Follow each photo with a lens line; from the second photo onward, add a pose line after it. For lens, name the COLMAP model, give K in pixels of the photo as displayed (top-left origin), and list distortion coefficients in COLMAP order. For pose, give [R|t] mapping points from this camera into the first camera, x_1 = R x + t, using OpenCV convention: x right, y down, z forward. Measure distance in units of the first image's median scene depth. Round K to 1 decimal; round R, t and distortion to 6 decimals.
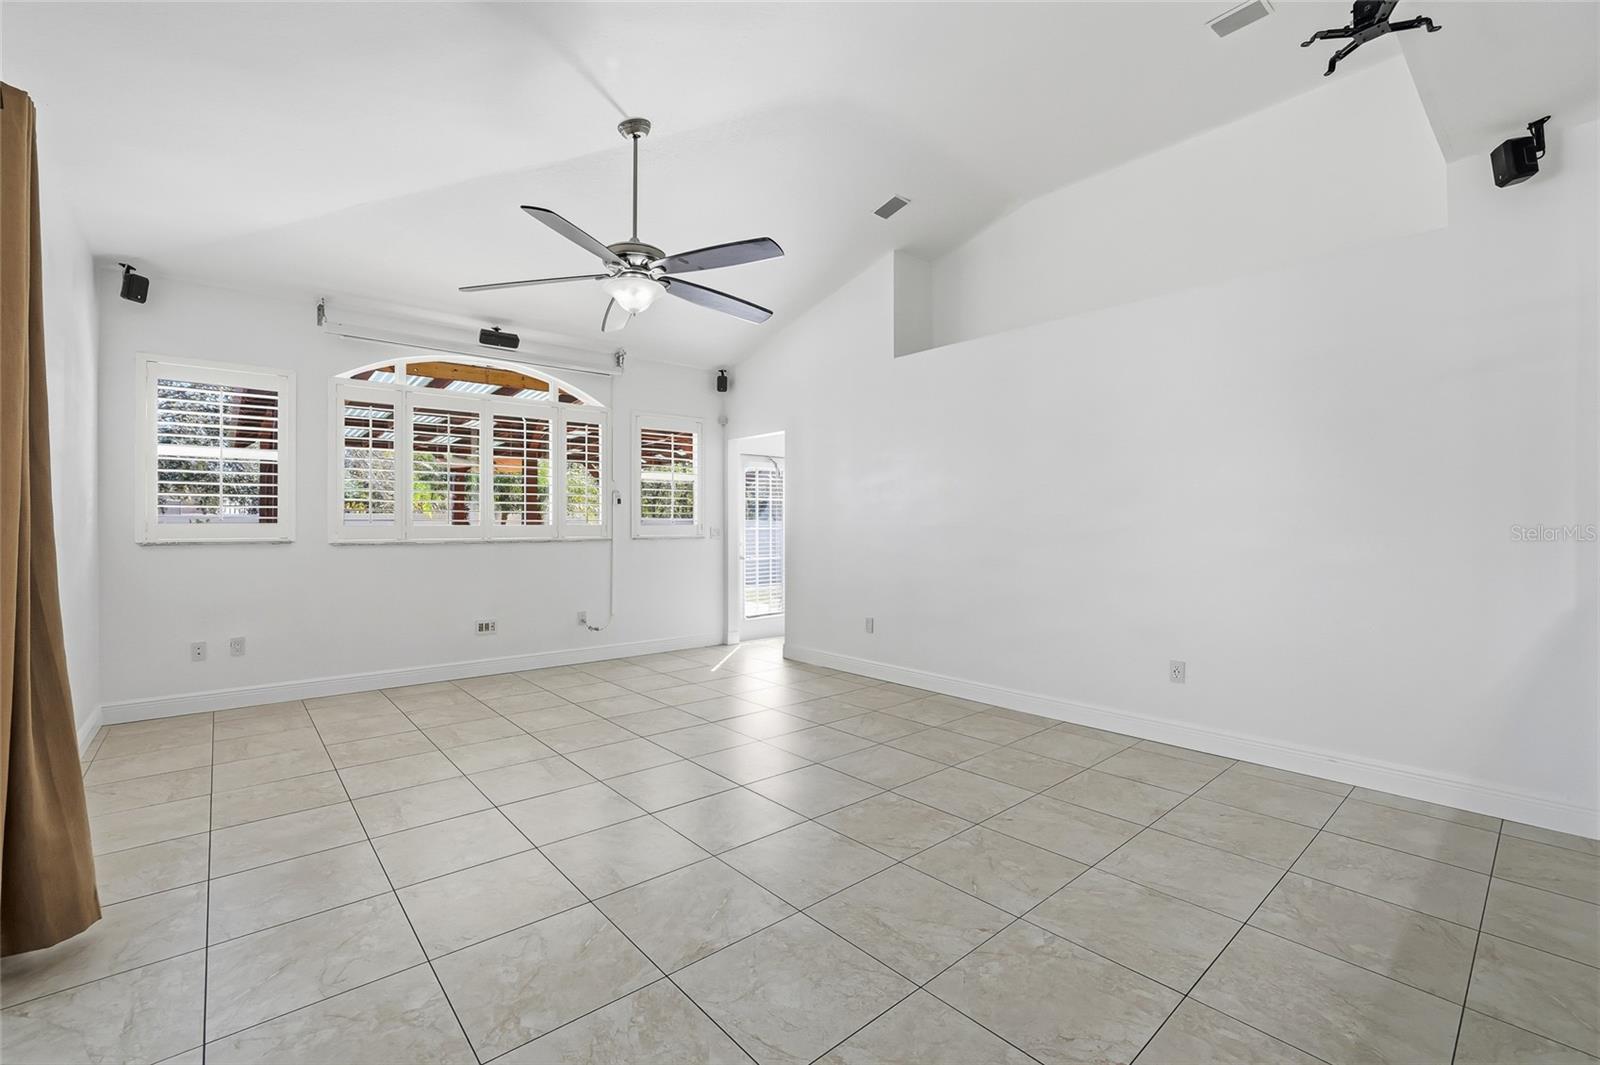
lens RADIAL K [[691.6, 0, 796.6], [0, 691.6, 534.0], [0, 0, 1]] dist [-0.047466, 0.016576]
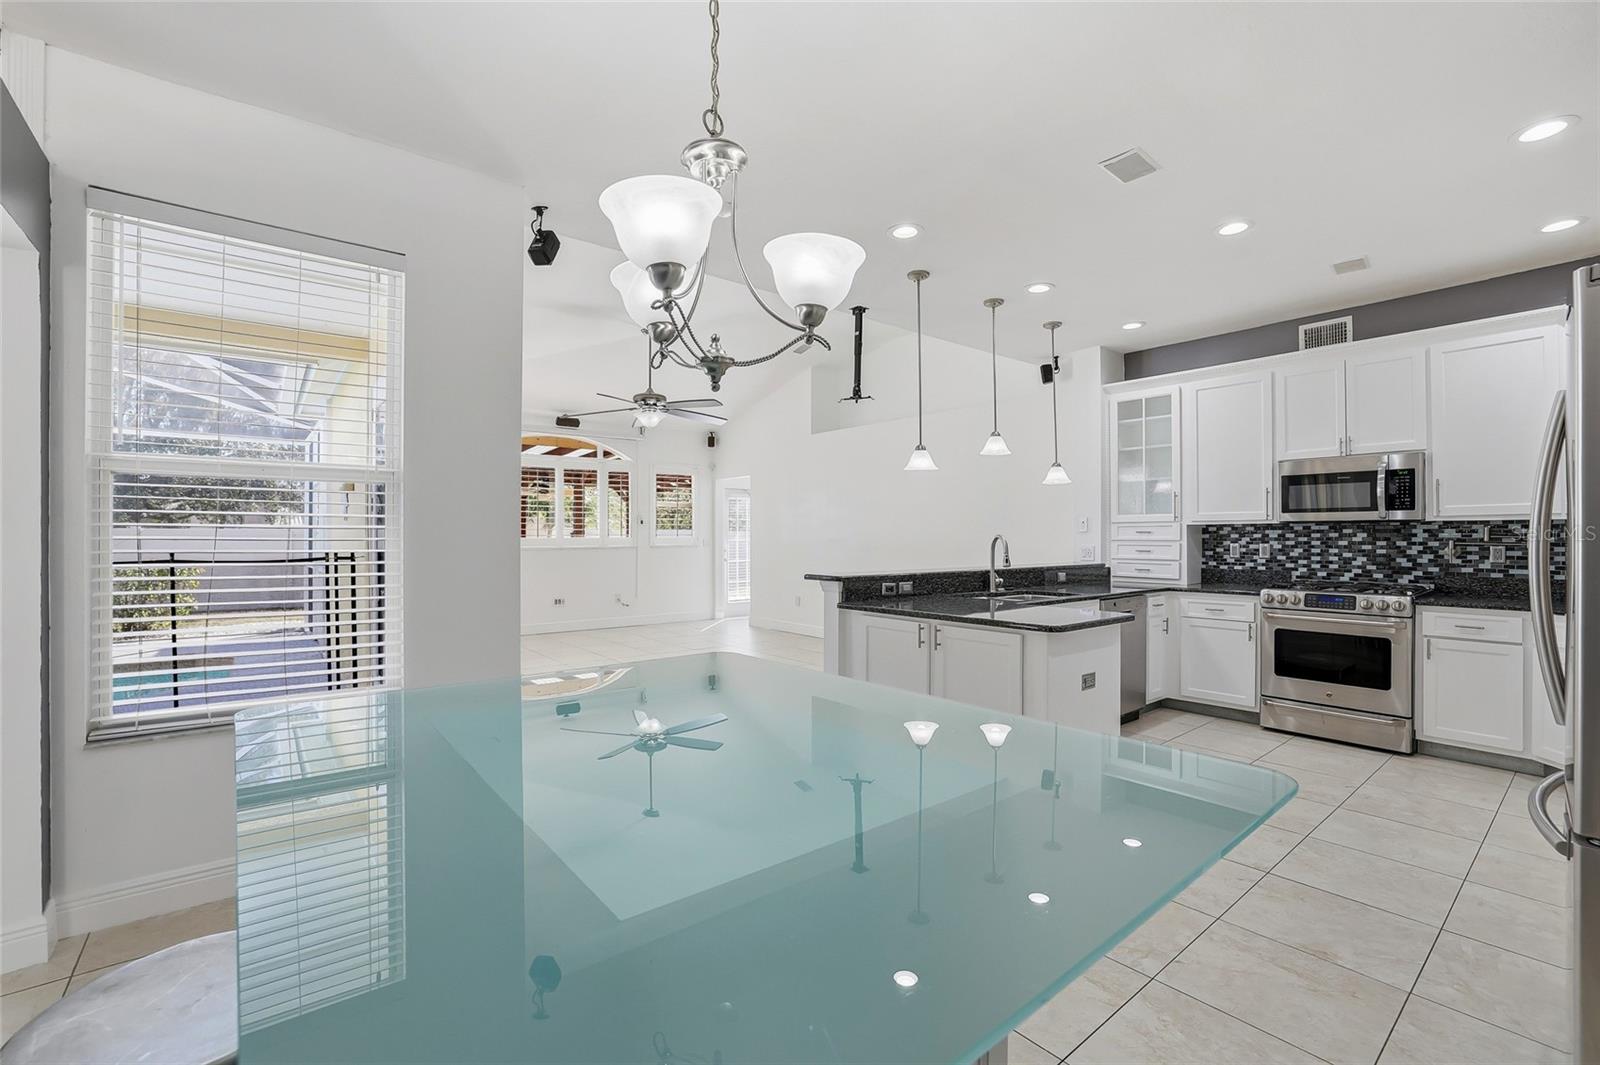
lens RADIAL K [[691.6, 0, 796.6], [0, 691.6, 534.0], [0, 0, 1]] dist [-0.047466, 0.016576]
pose [[0.999507, -0.000555, -0.031405, 0.125733], [0.000146, 0.999915, -0.013049, -0.001210], [0.031410, 0.013038, 0.999422, -0.487501]]
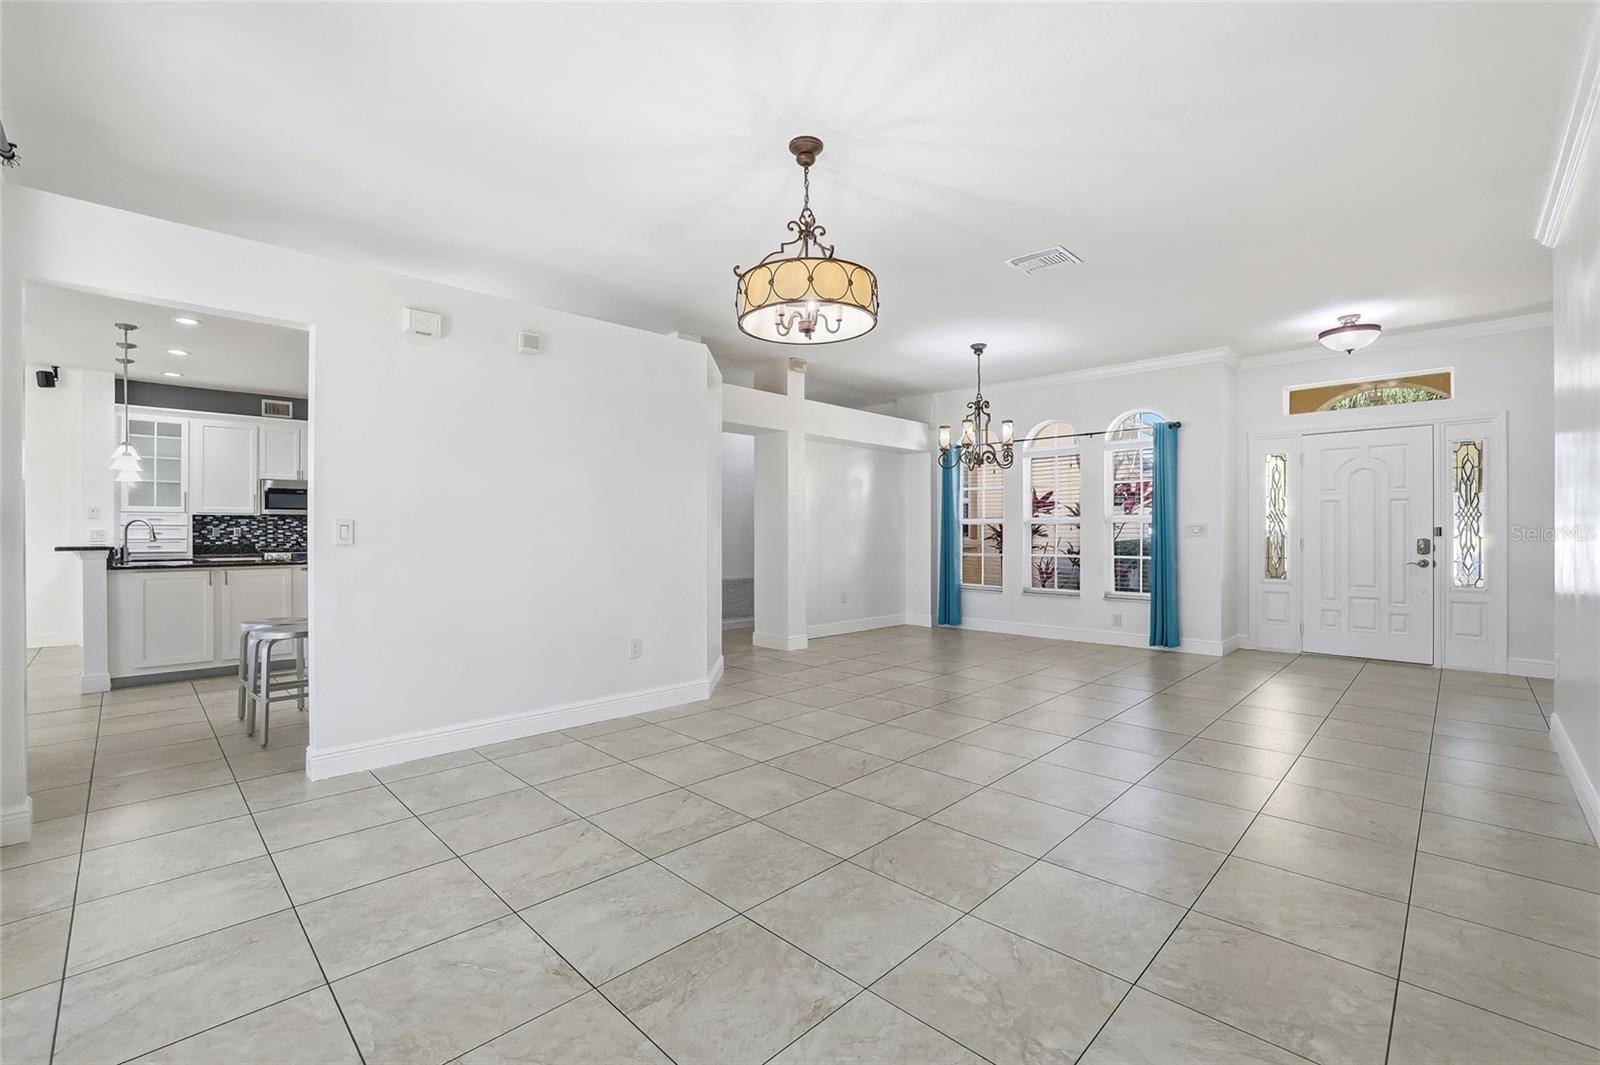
lens RADIAL K [[688.6, 0, 795.9], [0, 688.6, 528.8], [0, 0, 1]] dist [-0.045241, 0.017207]
pose [[-0.082200, 0.002445, 0.996613, -0.637312], [0.010641, 0.999942, -0.001575, 0.014037], [-0.996559, 0.010475, -0.082221, -0.612636]]
